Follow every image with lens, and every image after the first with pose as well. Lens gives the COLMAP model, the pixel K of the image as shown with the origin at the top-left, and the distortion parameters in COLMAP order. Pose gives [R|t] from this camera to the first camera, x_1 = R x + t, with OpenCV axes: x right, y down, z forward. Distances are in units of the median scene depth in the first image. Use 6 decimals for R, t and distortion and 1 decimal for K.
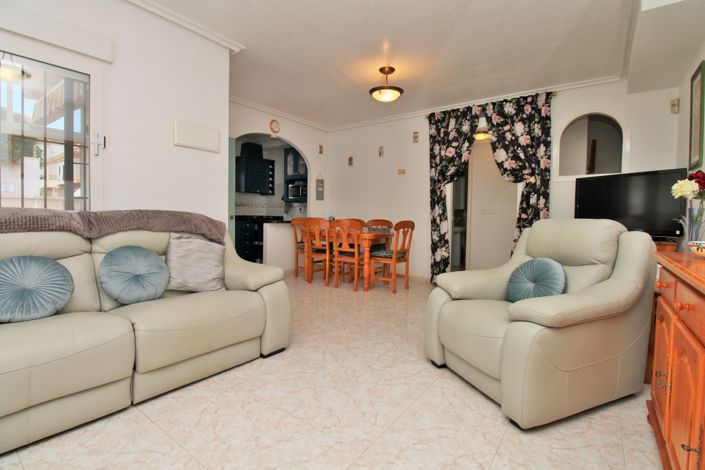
lens RADIAL K [[327.5, 0, 349.7], [0, 327.5, 233.5], [0, 0, 1]] dist [-0.016085, -0.001969]
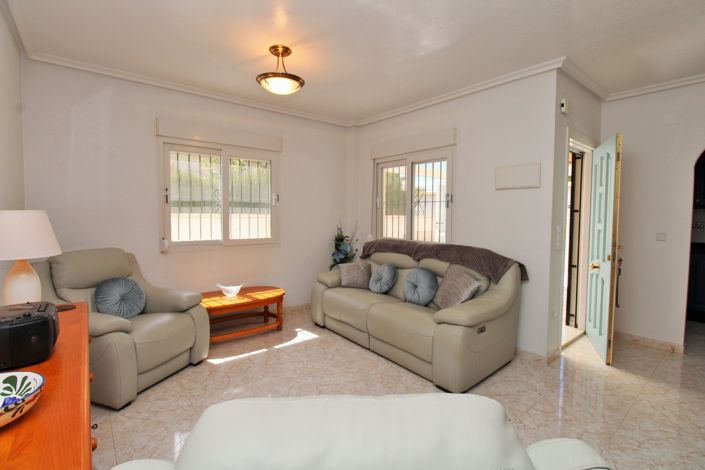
lens RADIAL K [[327.5, 0, 369.5], [0, 327.5, 232.0], [0, 0, 1]] dist [-0.016085, -0.001969]
pose [[-0.211739, 0.020929, -0.977102, 0.457852], [-0.065988, 0.997183, 0.035659, -0.085134], [0.975096, 0.072027, -0.209762, 0.531407]]
